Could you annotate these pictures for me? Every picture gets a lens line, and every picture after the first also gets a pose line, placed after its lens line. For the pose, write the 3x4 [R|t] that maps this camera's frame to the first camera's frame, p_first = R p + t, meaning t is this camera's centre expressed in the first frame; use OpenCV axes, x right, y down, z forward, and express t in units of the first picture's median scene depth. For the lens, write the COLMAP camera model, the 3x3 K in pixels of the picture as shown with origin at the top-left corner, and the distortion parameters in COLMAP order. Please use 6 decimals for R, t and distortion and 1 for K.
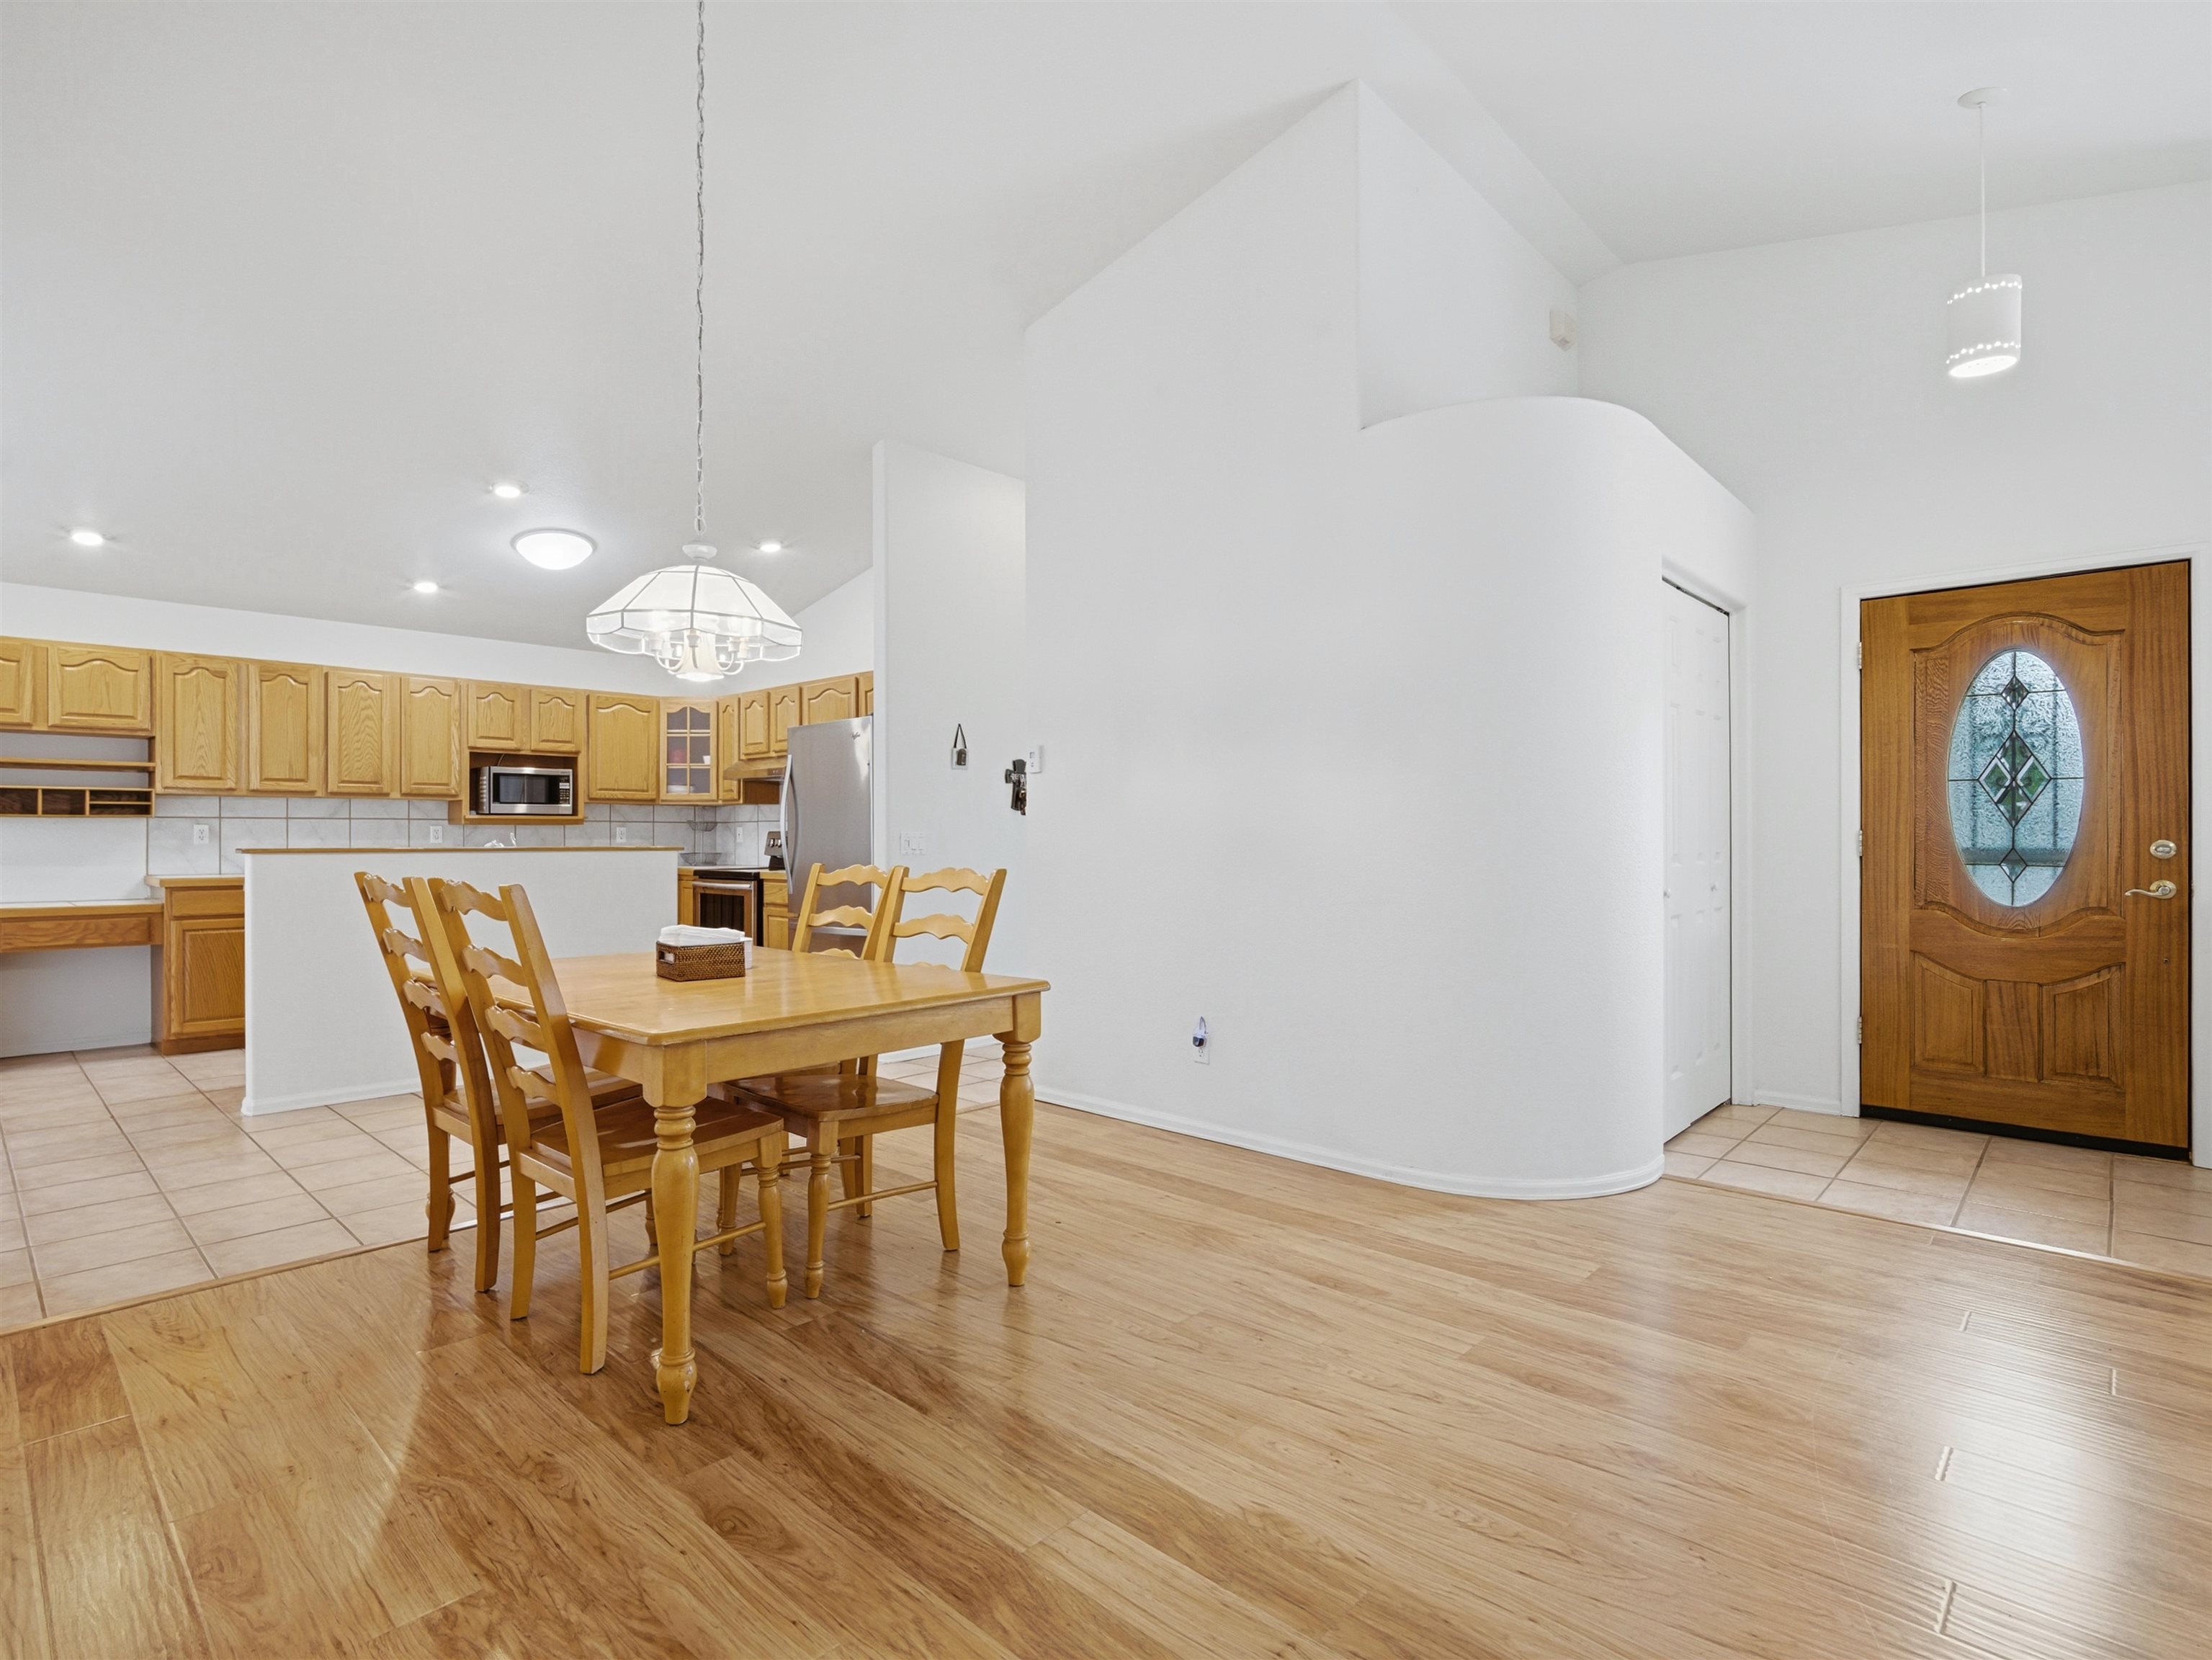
lens RADIAL K [[1077.9, 0, 992.5], [0, 1077.9, 841.6], [0, 0, 1]] dist [-0.004174, 0.000107]
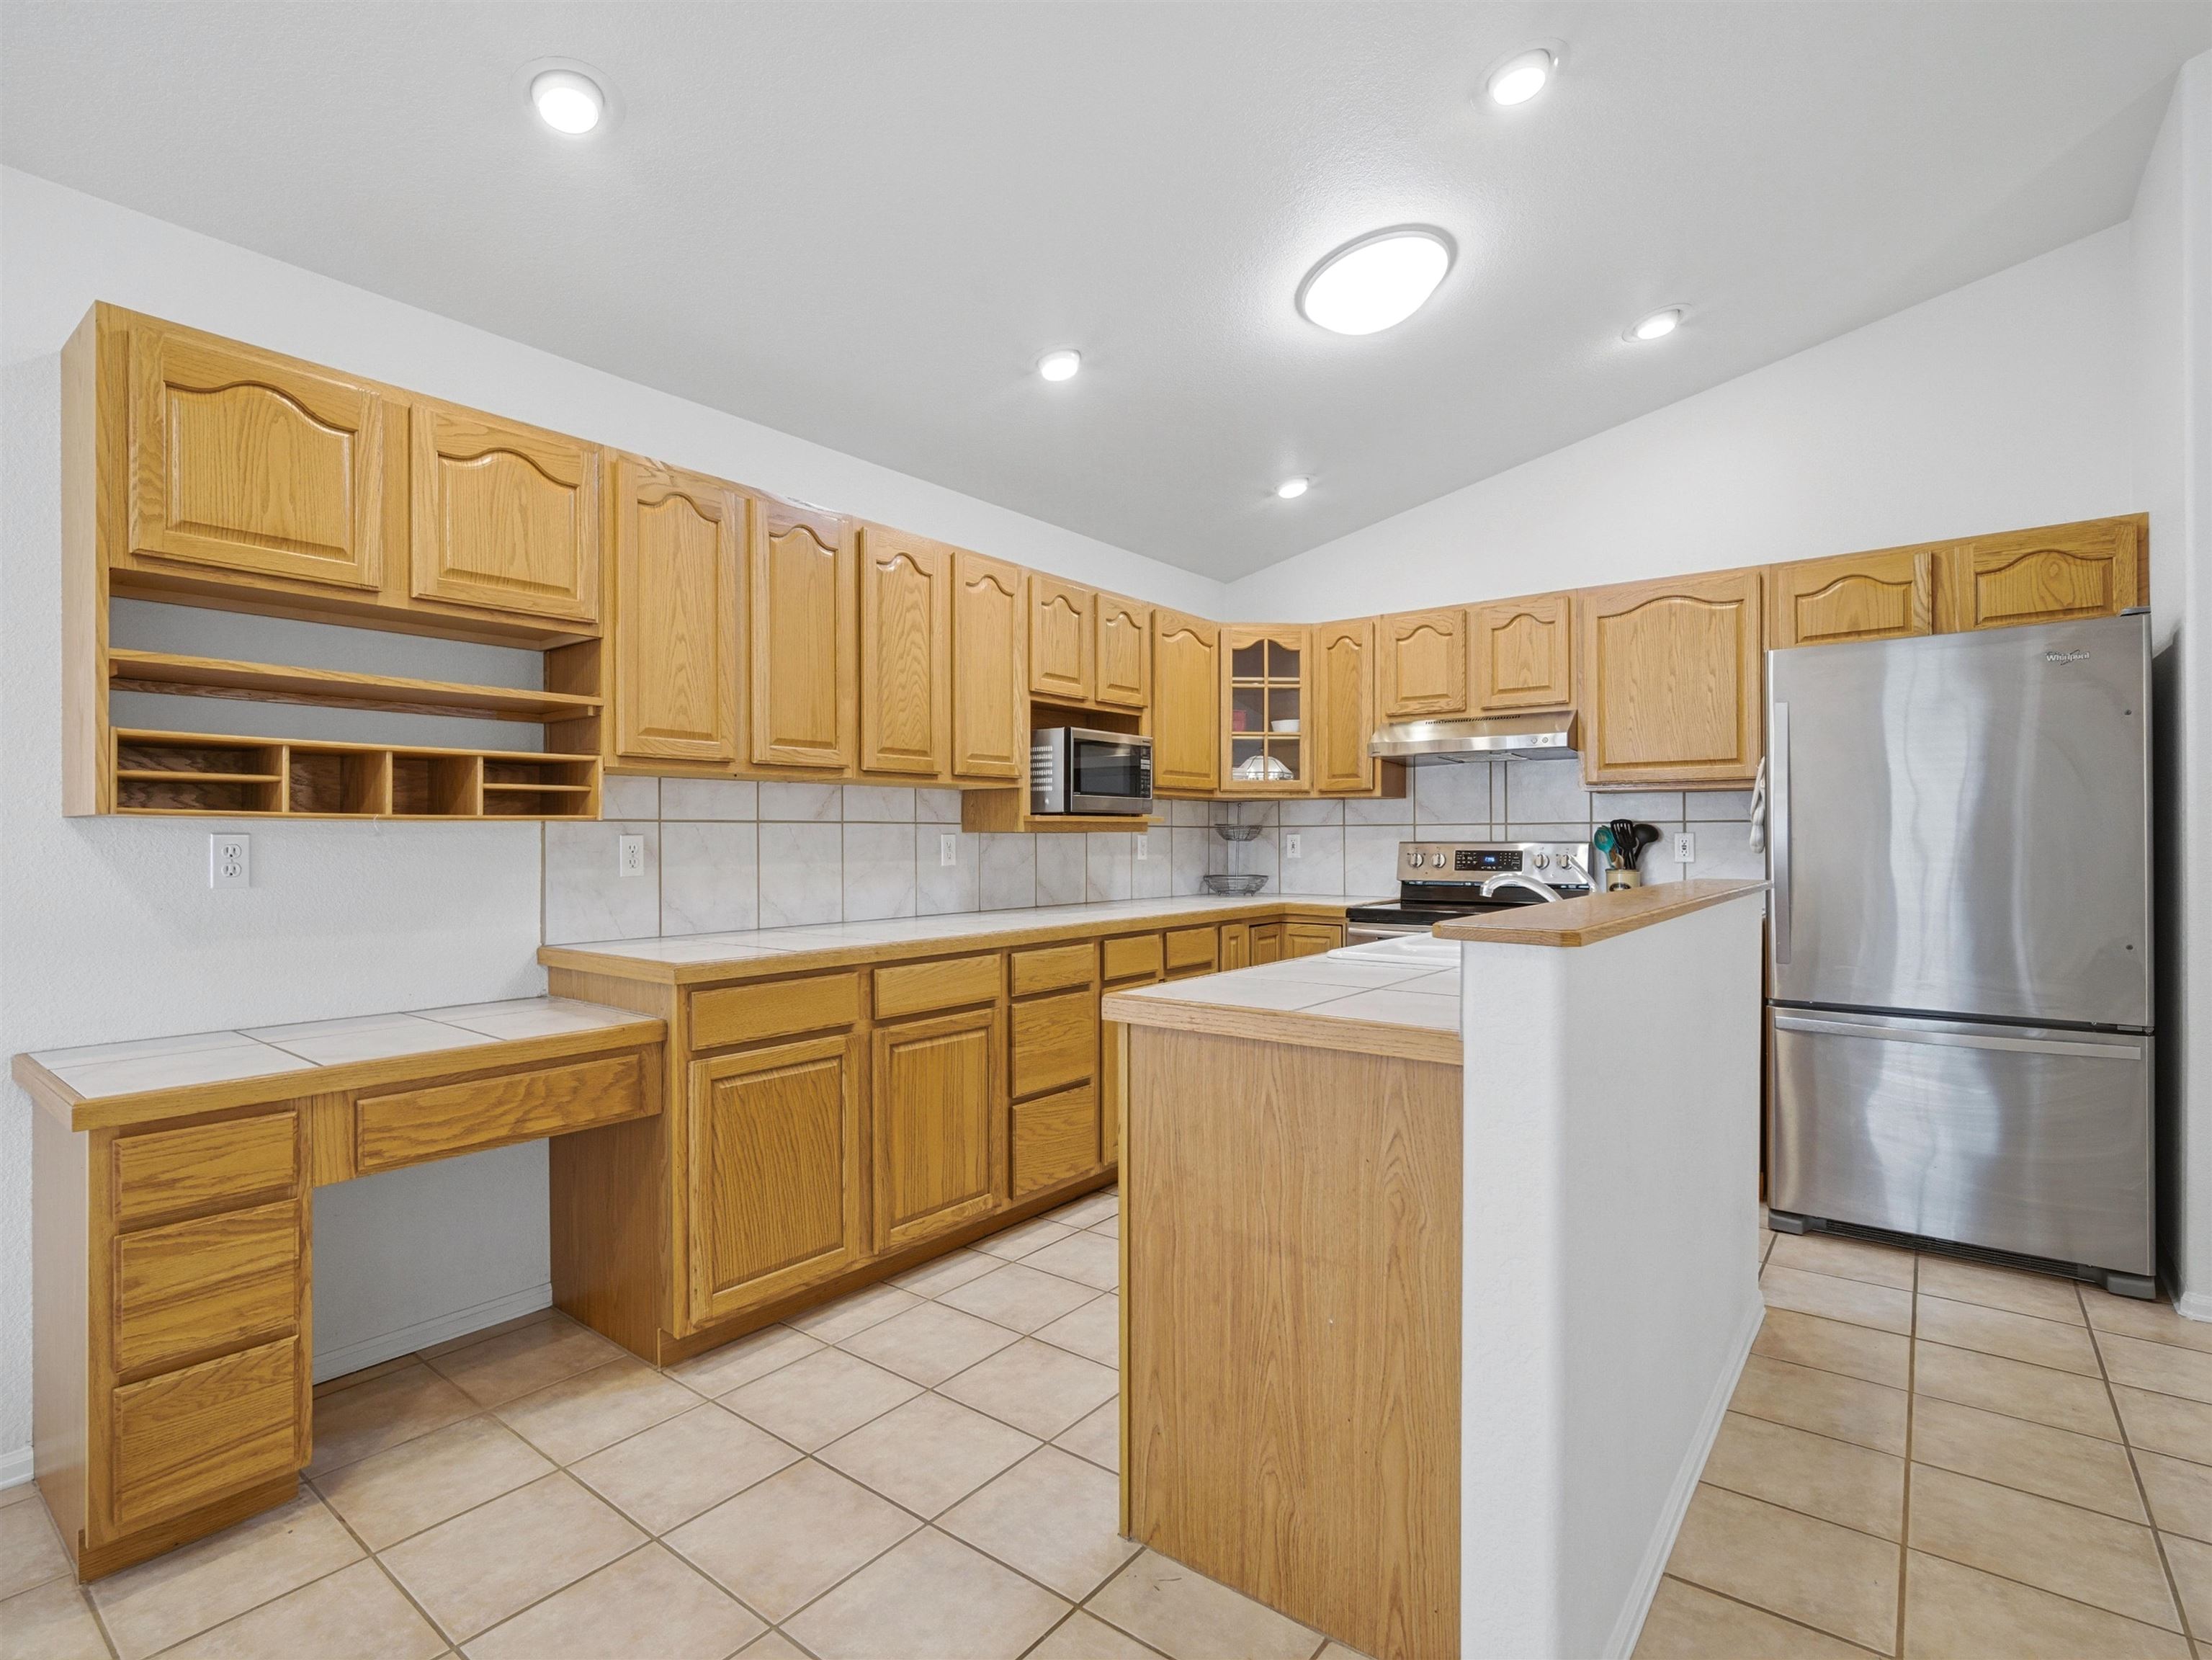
lens RADIAL K [[1077.9, 0, 992.5], [0, 1077.9, 841.6], [0, 0, 1]] dist [-0.004174, 0.000107]
pose [[0.996318, -0.001499, 0.085717, -0.623713], [0.001590, 0.999998, -0.000989, -0.012388], [-0.085715, 0.001122, 0.996319, 0.513373]]
